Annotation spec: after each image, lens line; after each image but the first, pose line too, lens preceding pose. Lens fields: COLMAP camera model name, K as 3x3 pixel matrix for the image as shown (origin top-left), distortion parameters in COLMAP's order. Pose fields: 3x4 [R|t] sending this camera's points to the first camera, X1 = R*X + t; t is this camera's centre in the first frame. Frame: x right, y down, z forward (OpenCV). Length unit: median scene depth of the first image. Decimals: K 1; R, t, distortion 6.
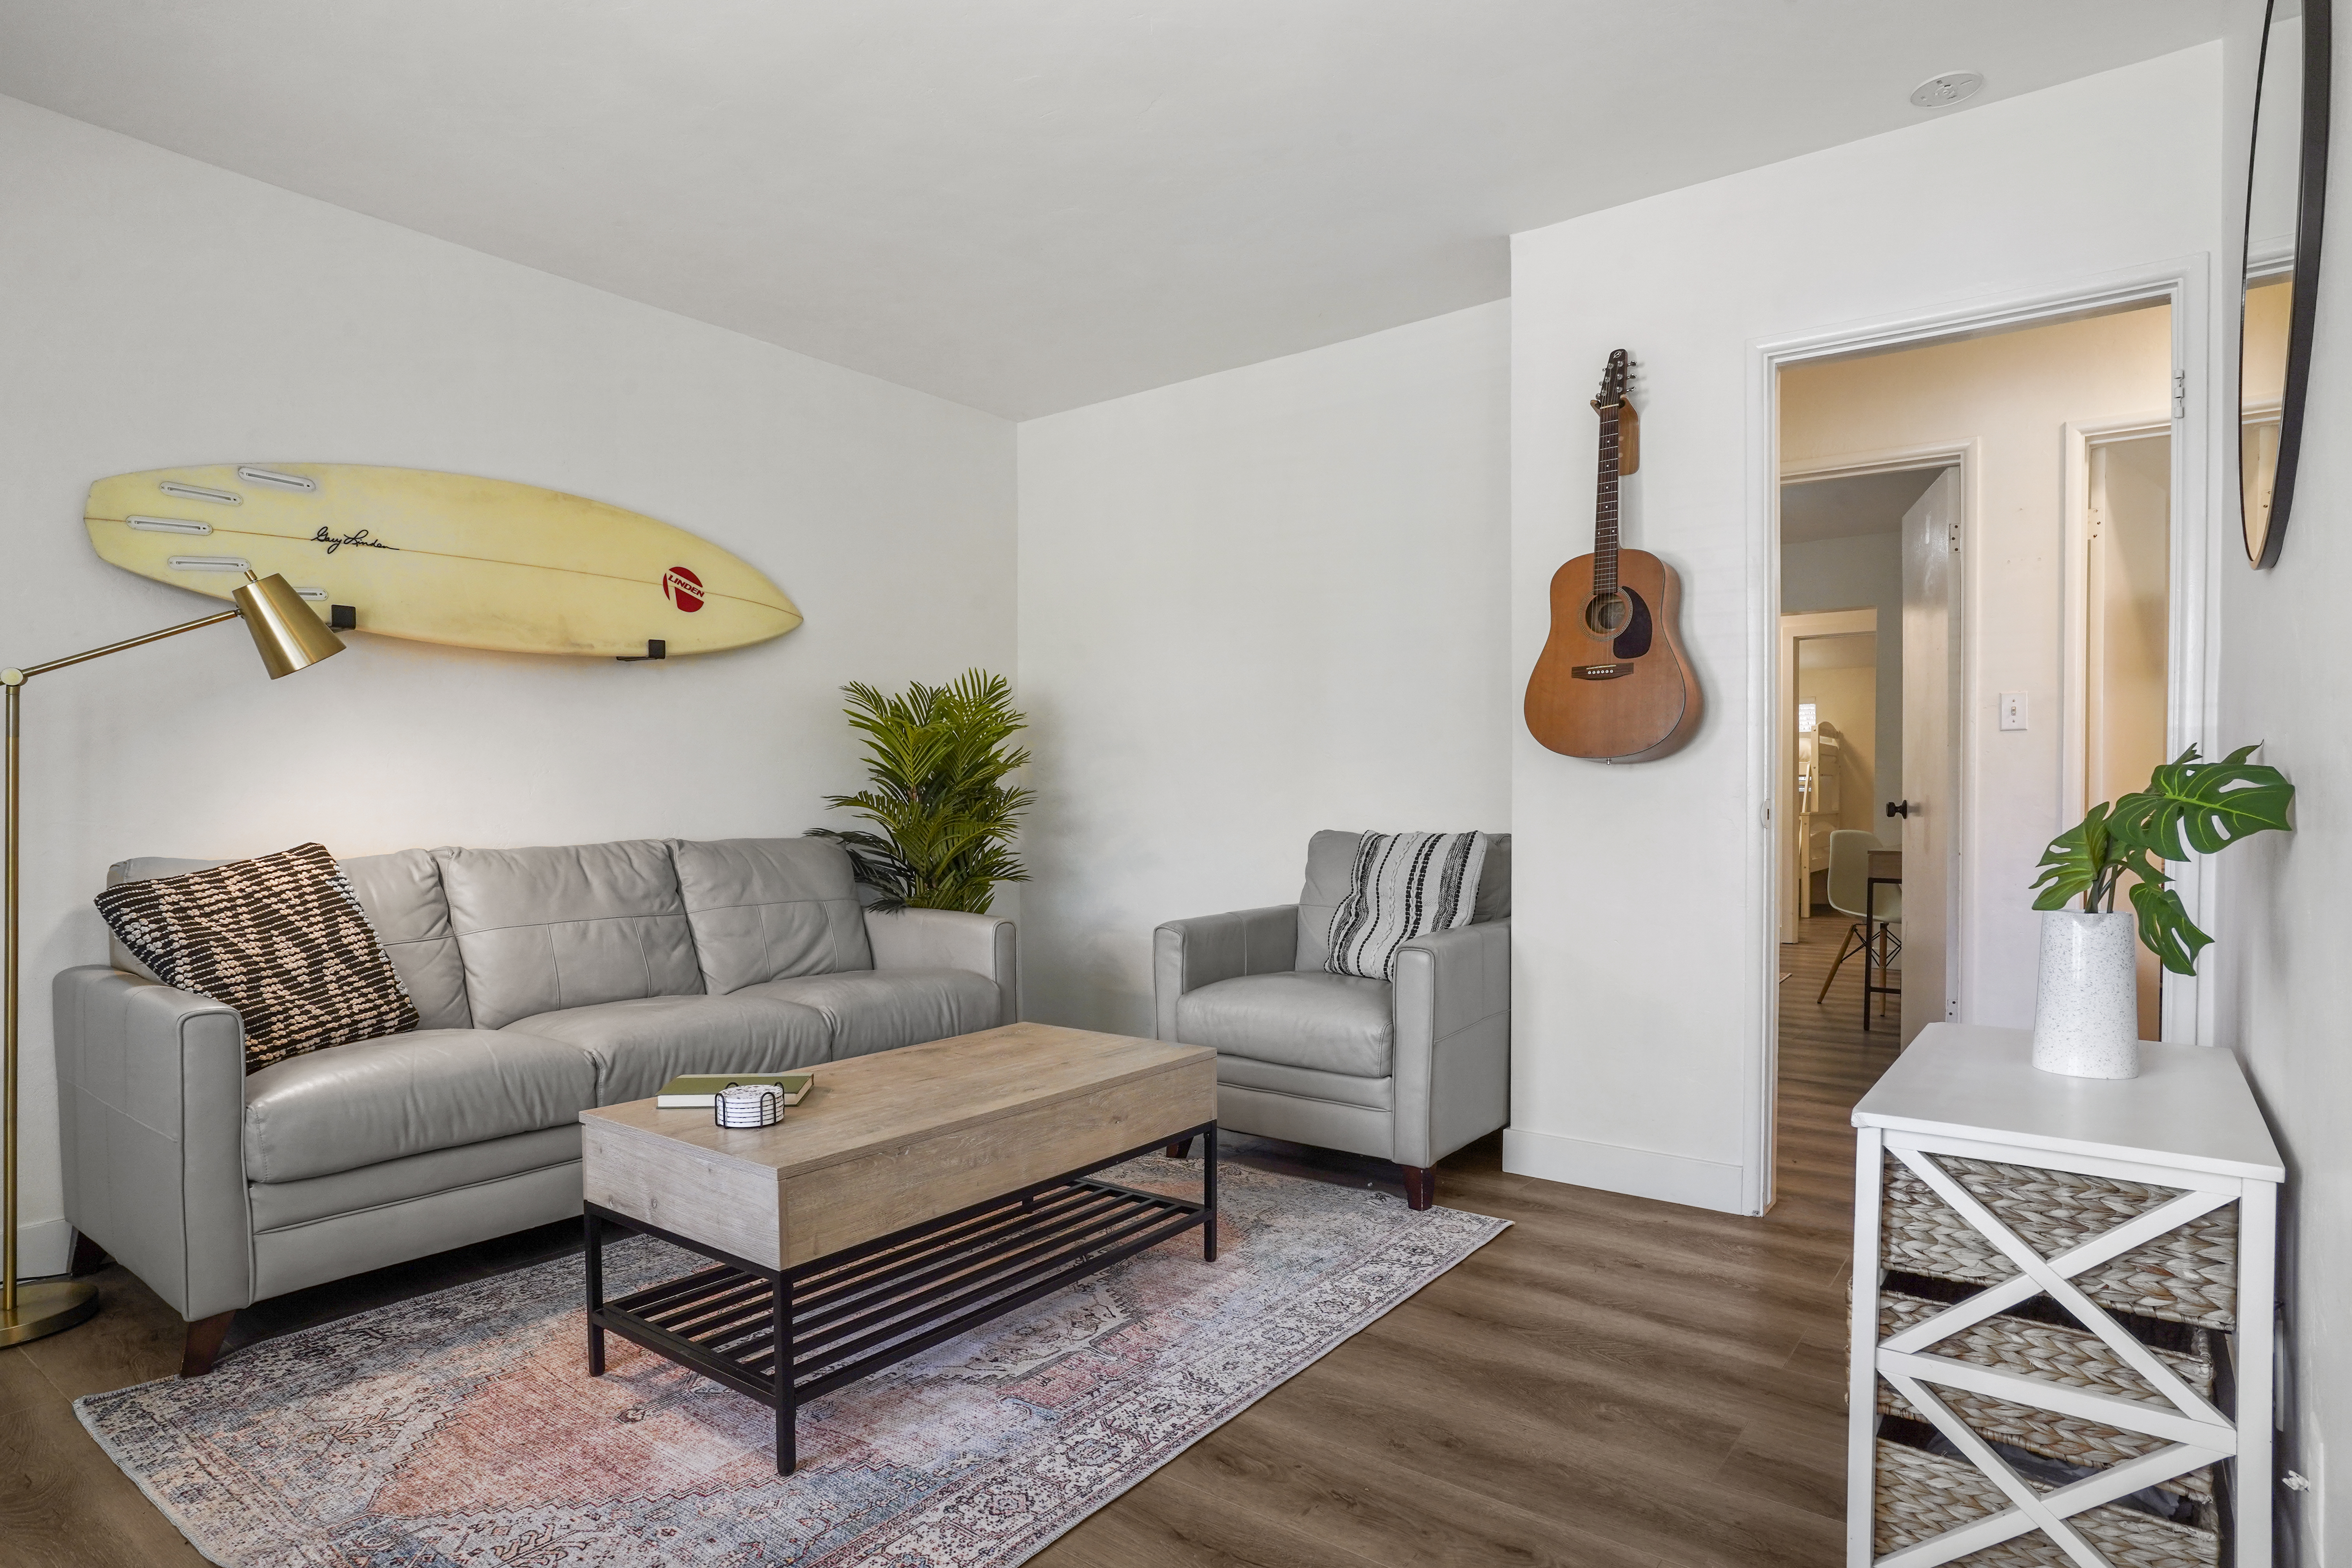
lens RADIAL K [[1266.4, 0, 1183.5], [0, 1266.4, 825.0], [0, 0, 1]] dist [-0.058213, 0.031390]
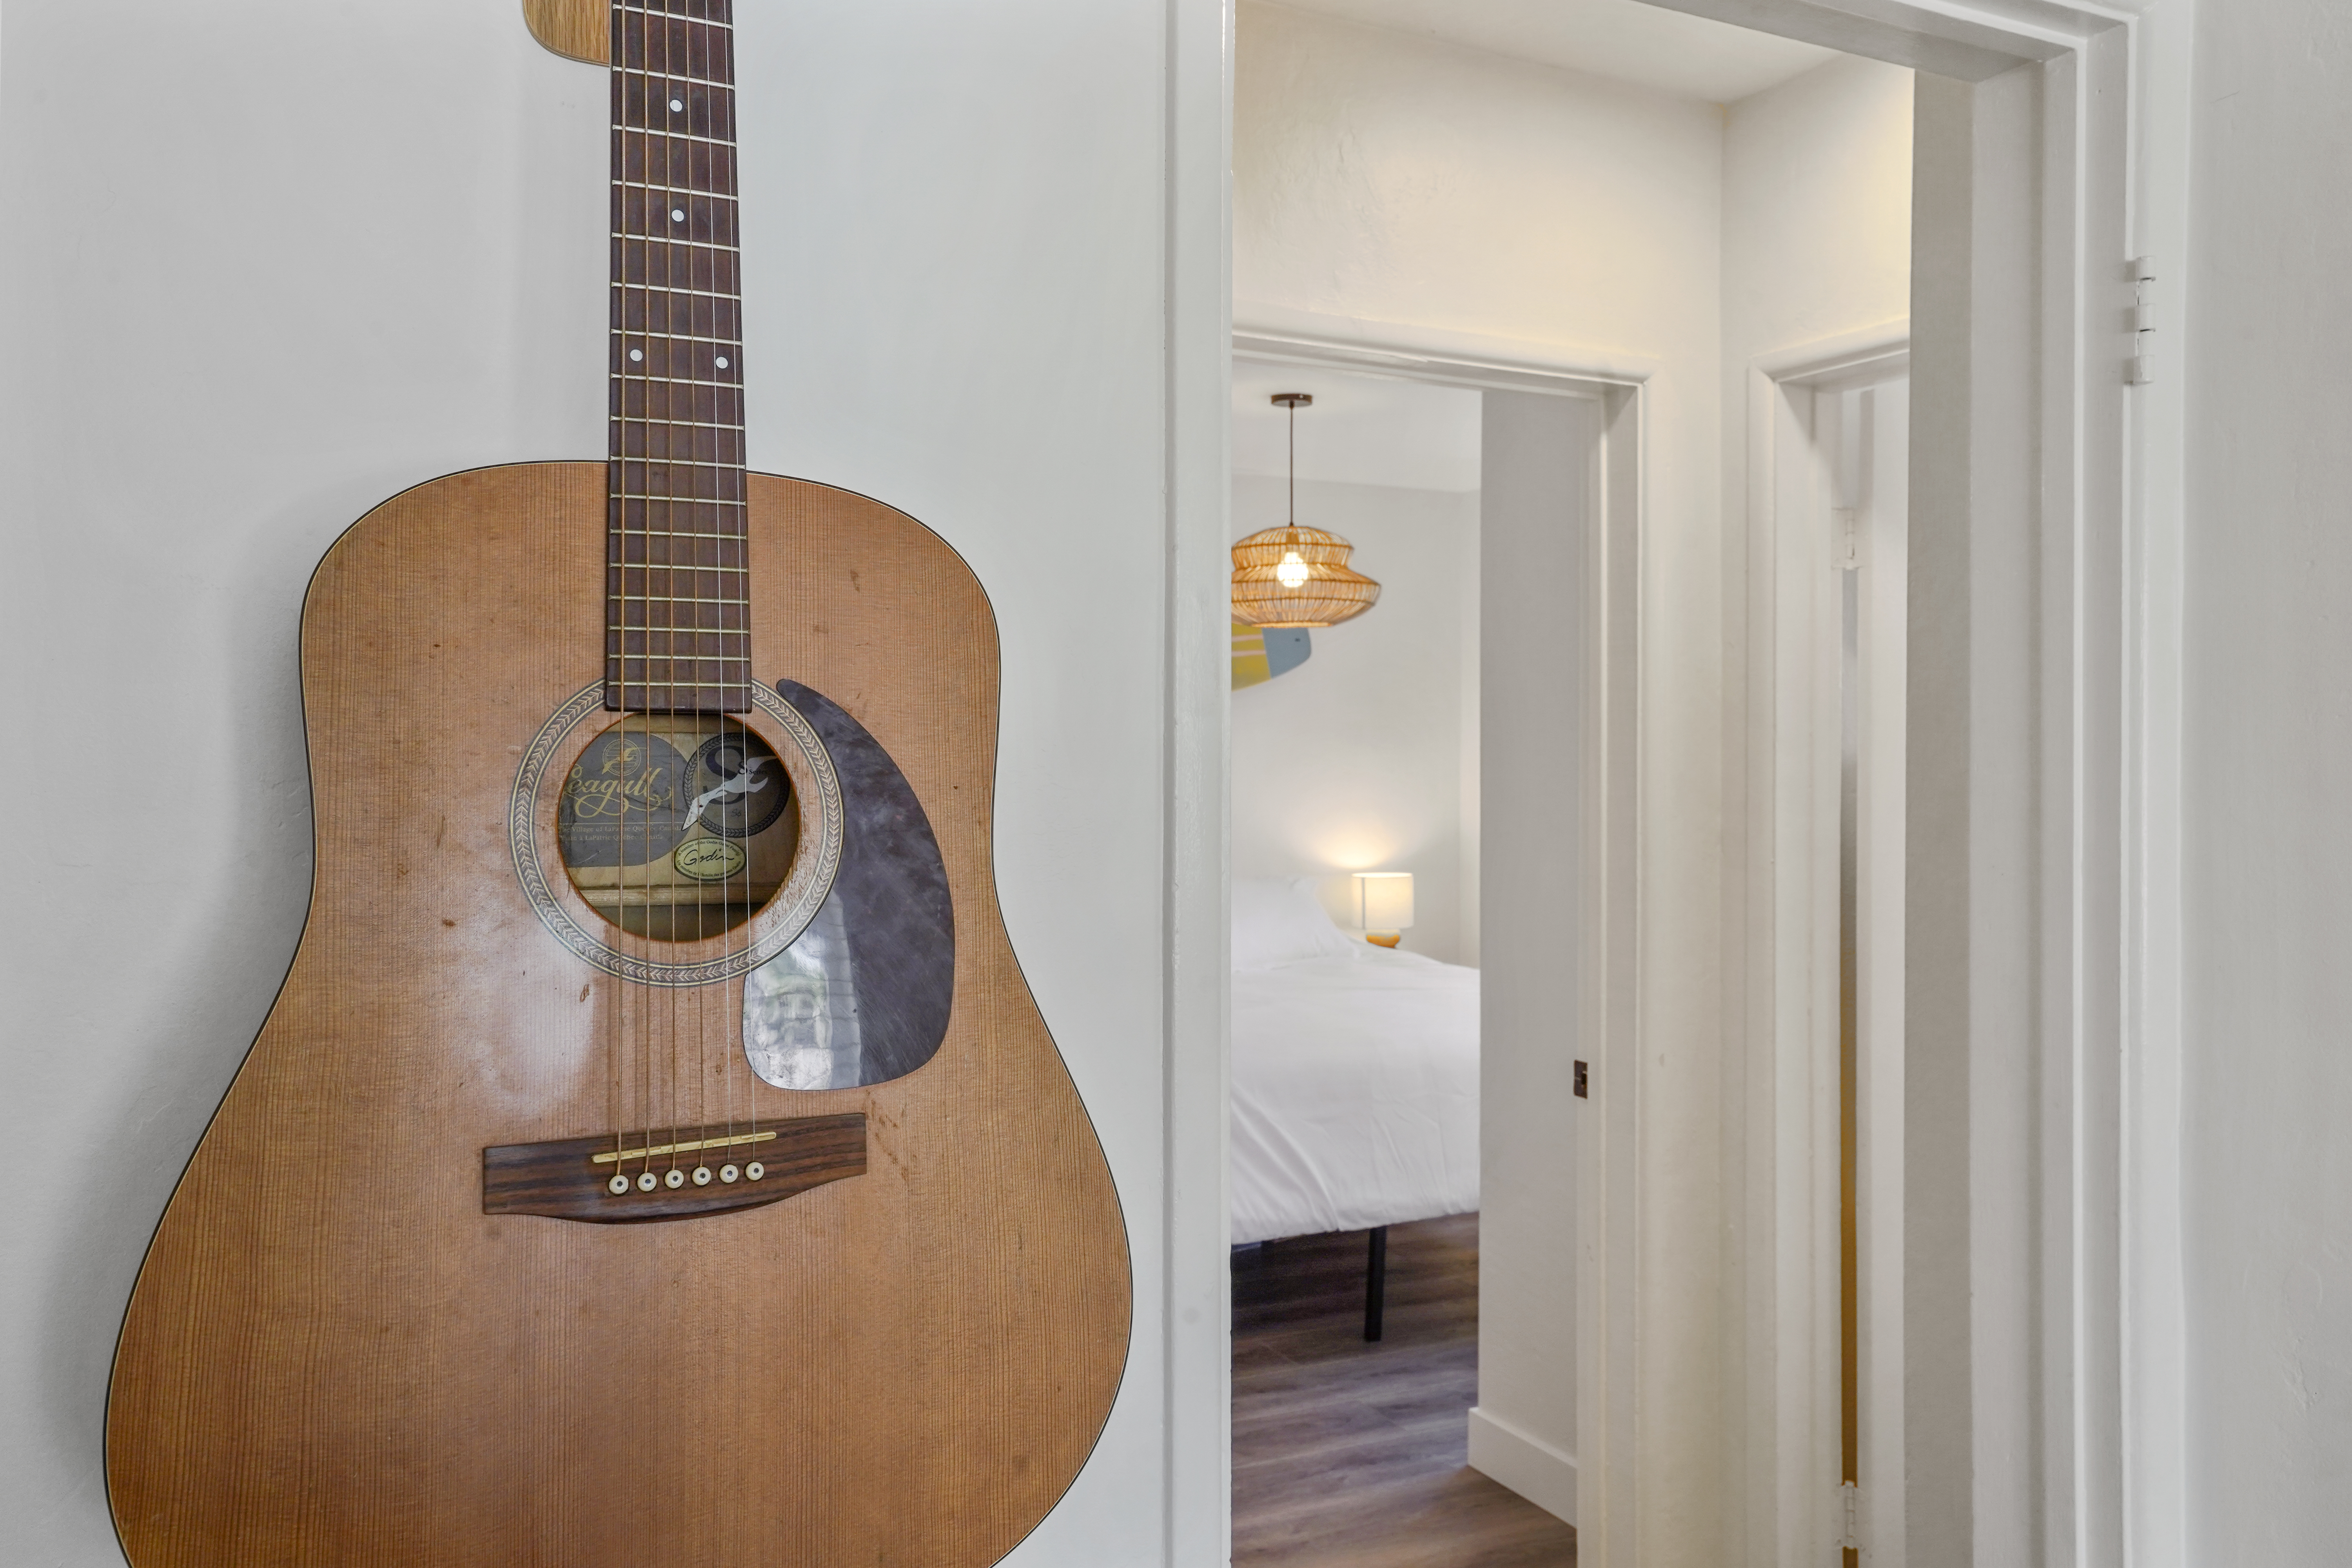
lens RADIAL K [[1850.3, 0, 1189.6], [0, 1850.3, 747.7], [0, 0, 1]] dist [0.032661, 0.005900]
pose [[0.433996, 0.004744, 0.900902, 0.153584], [0.018146, 0.999737, -0.014006, -0.193924], [-0.900732, 0.022426, 0.433796, 0.919082]]
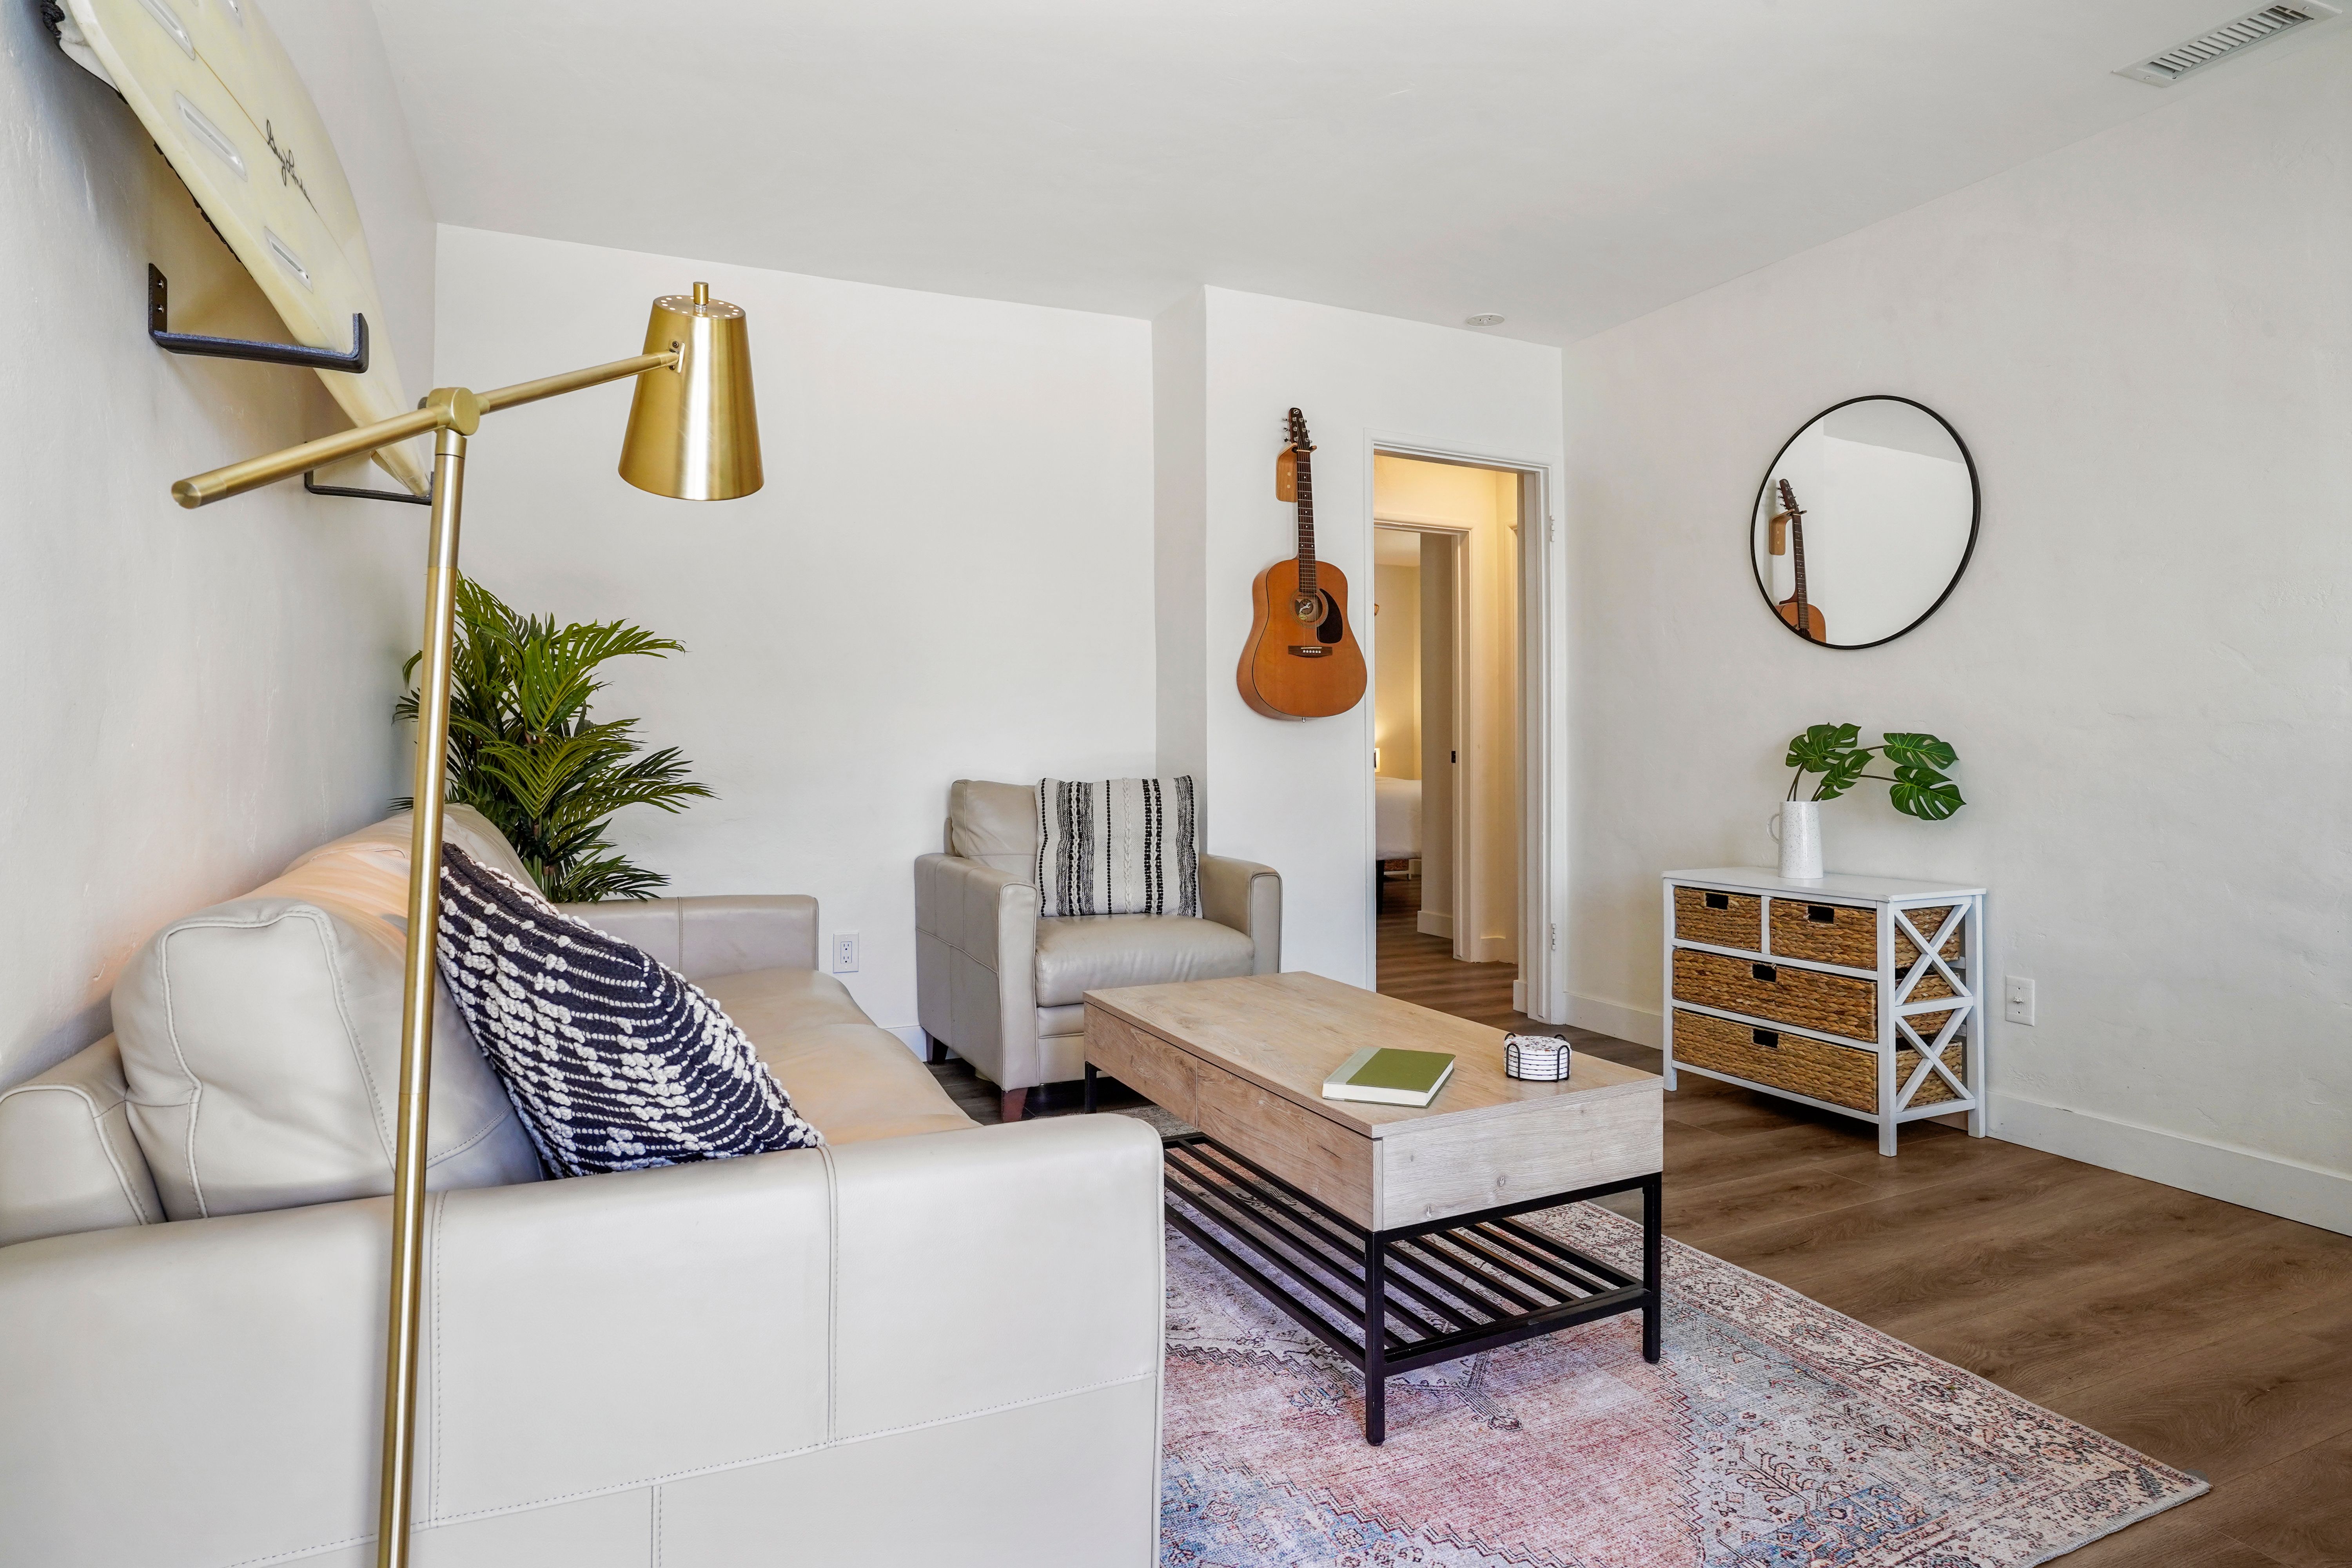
lens RADIAL K [[1266.4, 0, 1177.3], [0, 1266.4, 734.6], [0, 0, 1]] dist [-0.058213, 0.031390]
pose [[0.472320, 0.013732, 0.881320, -0.989216], [0.017118, 0.999547, -0.024748, -0.005798], [-0.881261, 0.026775, 0.471871, 0.557671]]
